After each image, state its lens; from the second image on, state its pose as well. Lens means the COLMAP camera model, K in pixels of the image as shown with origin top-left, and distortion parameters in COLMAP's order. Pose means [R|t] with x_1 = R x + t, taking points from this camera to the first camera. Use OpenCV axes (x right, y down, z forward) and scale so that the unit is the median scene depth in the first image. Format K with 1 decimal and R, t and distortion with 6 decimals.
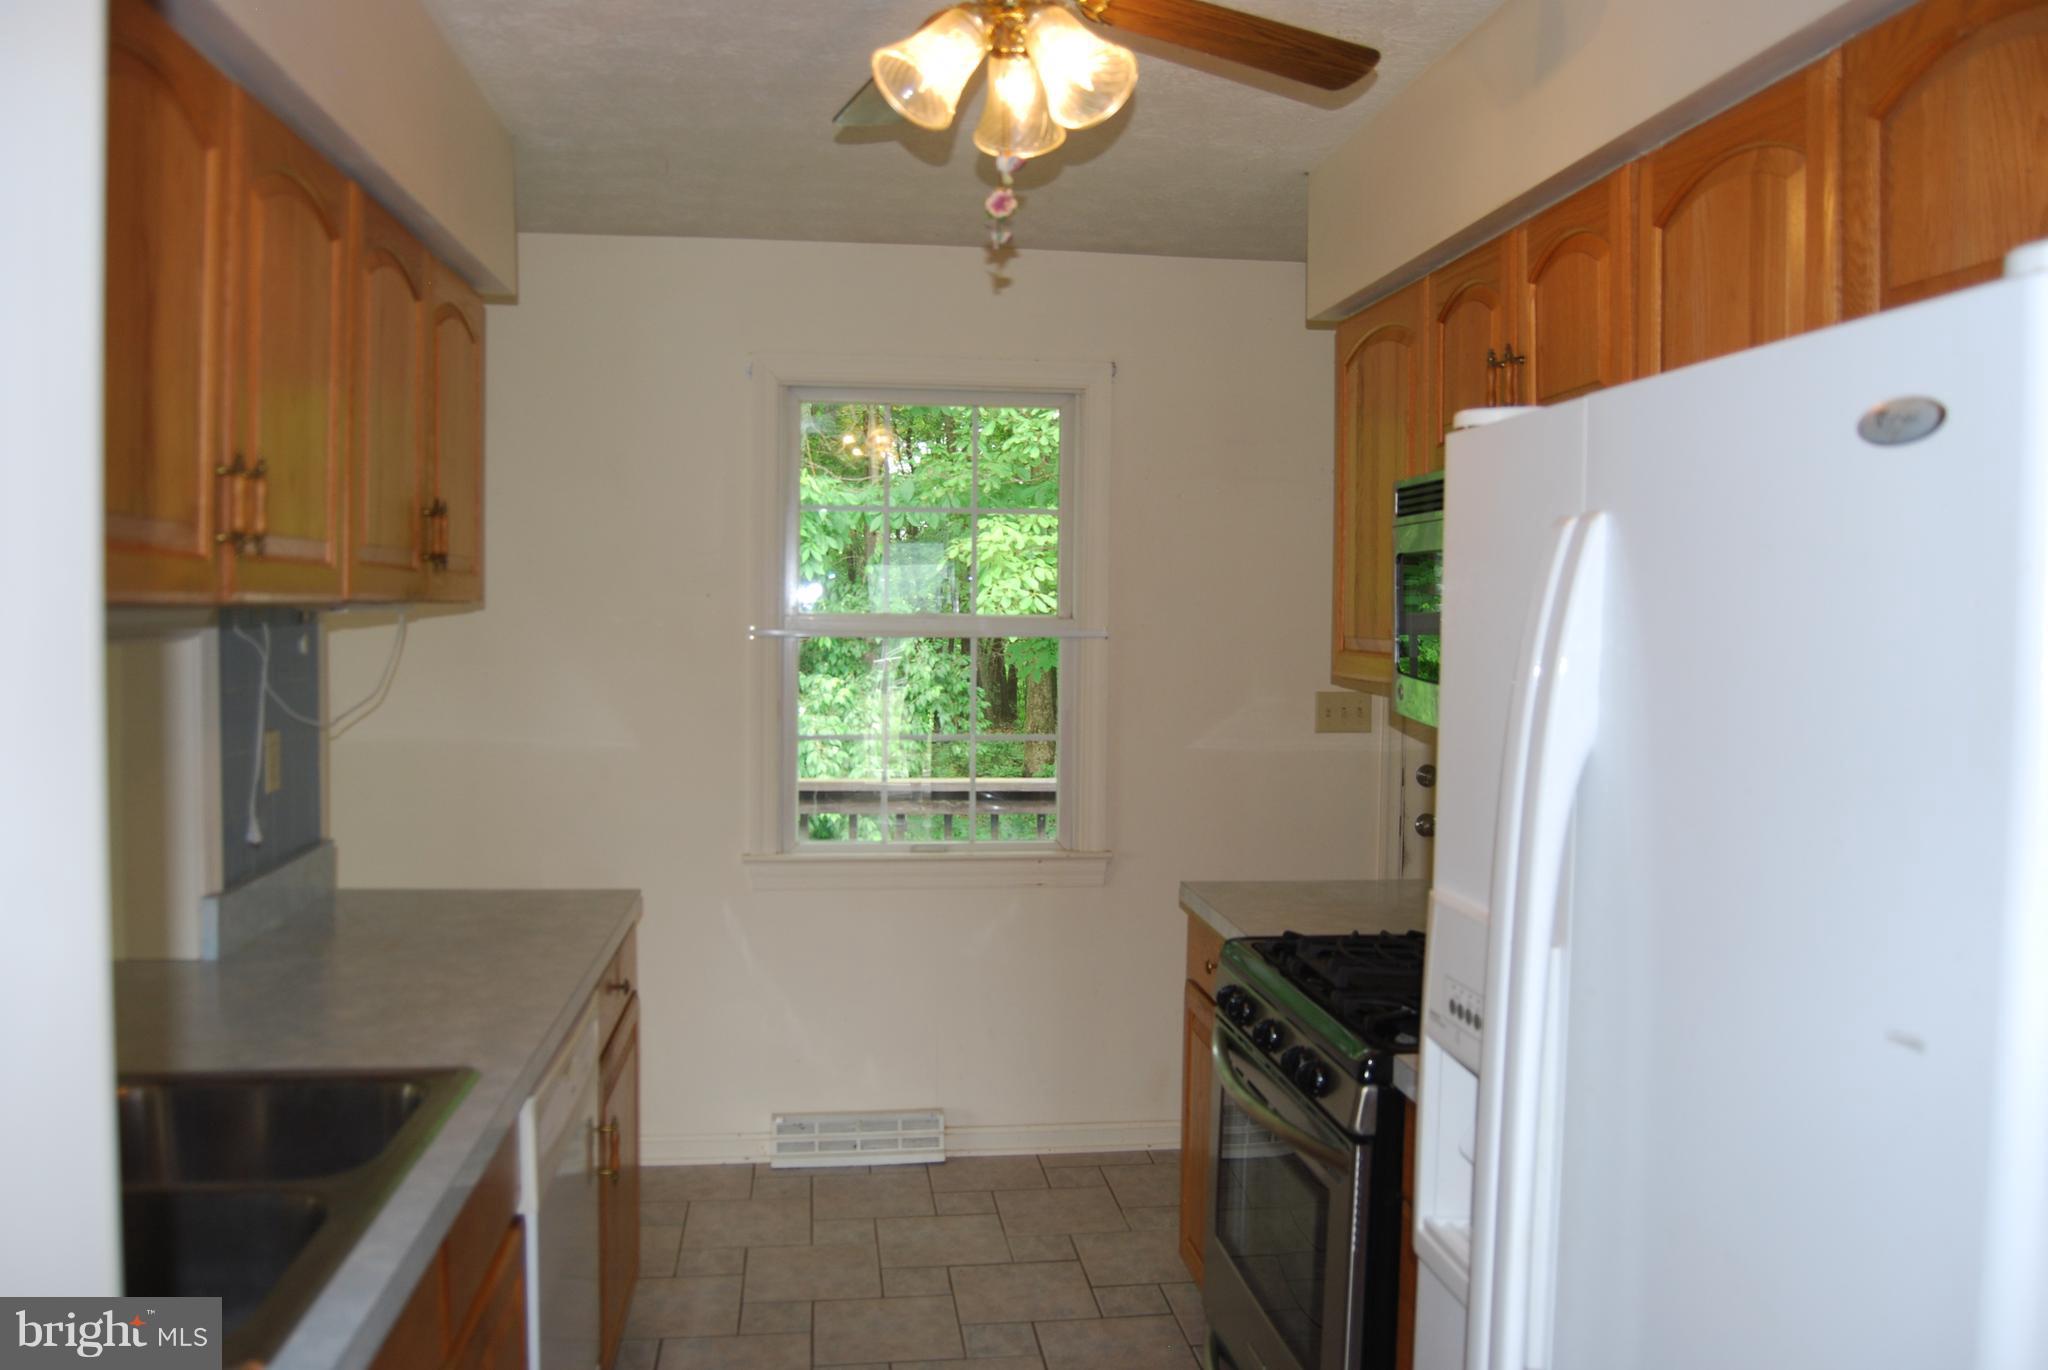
lens RADIAL K [[1617.3, 0, 1025.2], [0, 1617.3, 659.4], [0, 0, 1]] dist [-0.098088, 0.010775]
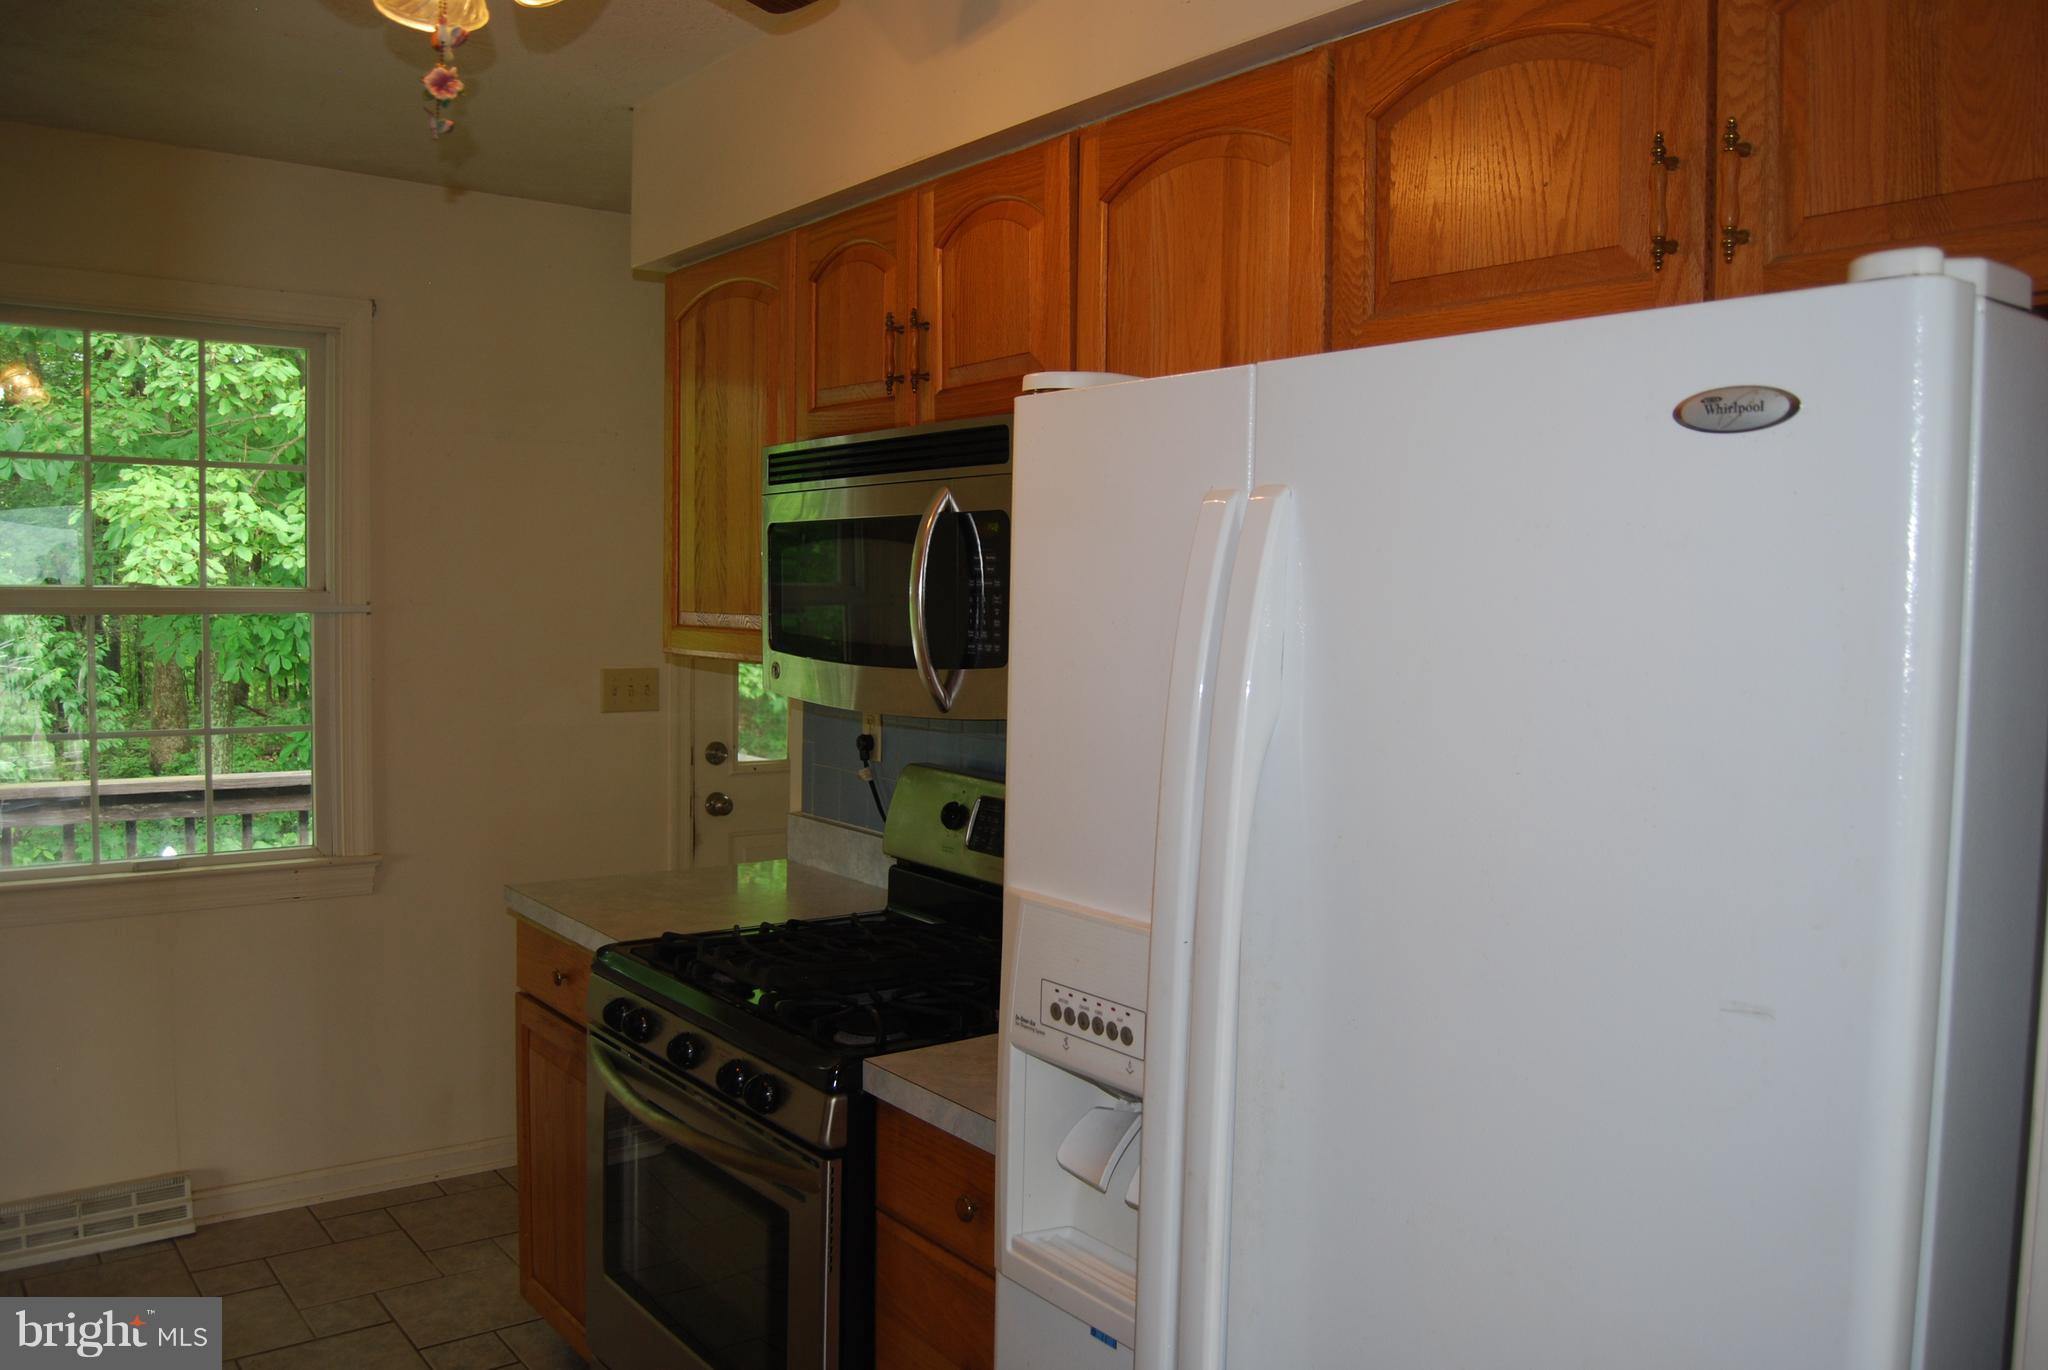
lens RADIAL K [[1611.7, 0, 1036.2], [0, 1611.7, 682.1], [0, 0, 1]] dist [-0.097935, 0.037071]
pose [[0.861812, -0.025050, 0.506609, -0.110880], [0.008356, 0.999345, 0.035198, -0.004577], [-0.507159, -0.026101, 0.861457, 0.104029]]
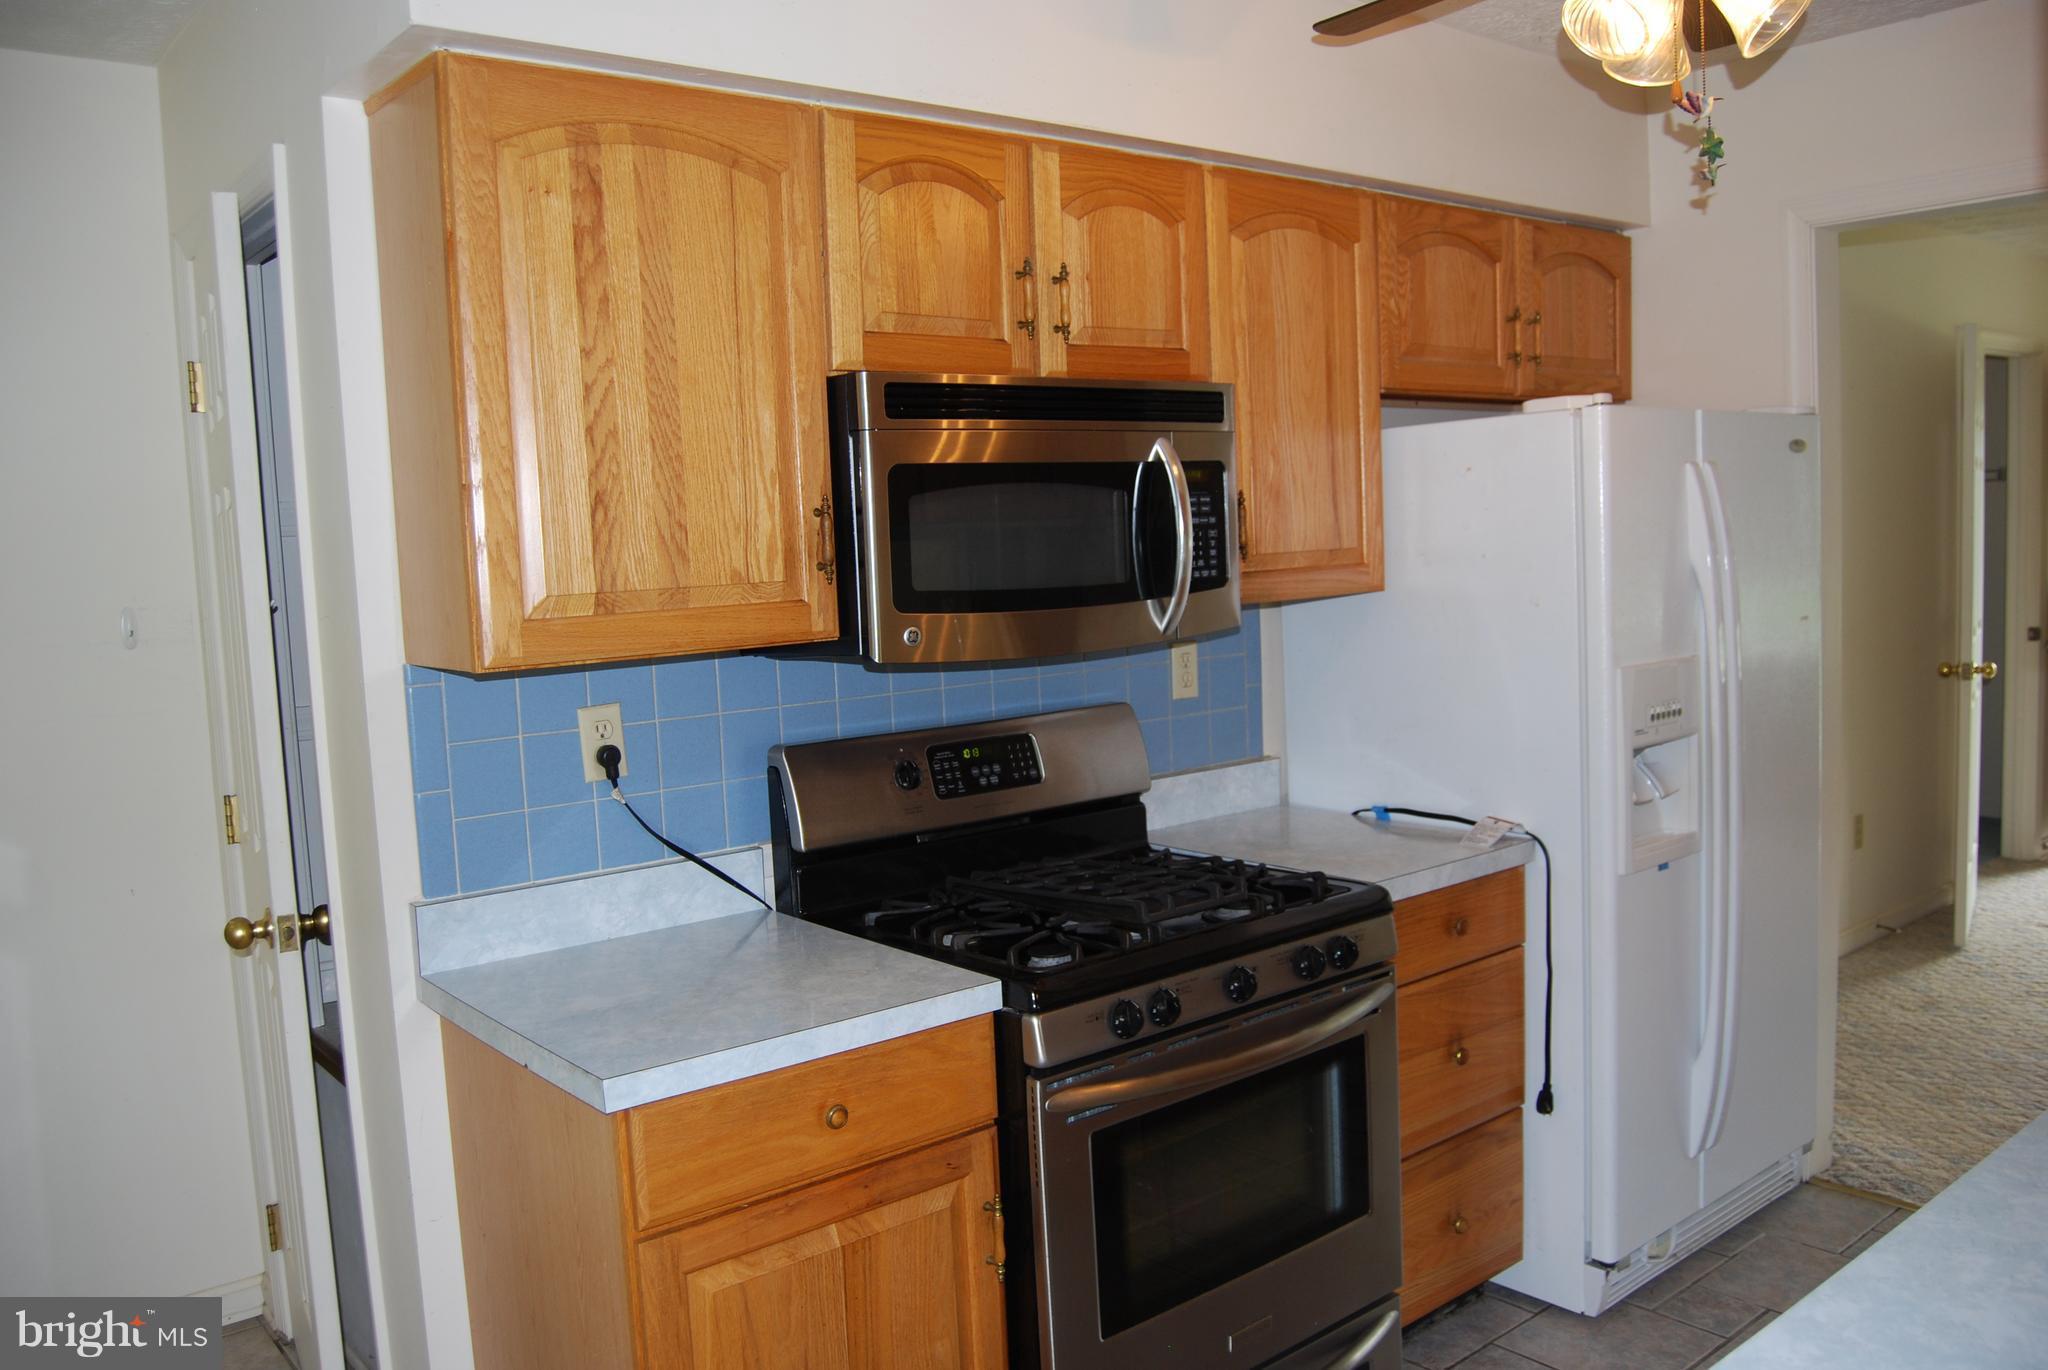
lens RADIAL K [[1611.7, 0, 1036.2], [0, 1611.7, 682.1], [0, 0, 1]] dist [-0.097935, 0.037071]
pose [[-0.529165, -0.069423, 0.845674, -0.477797], [0.065718, 0.990300, 0.122418, -0.051650], [-0.845970, 0.120356, -0.519470, 1.332539]]
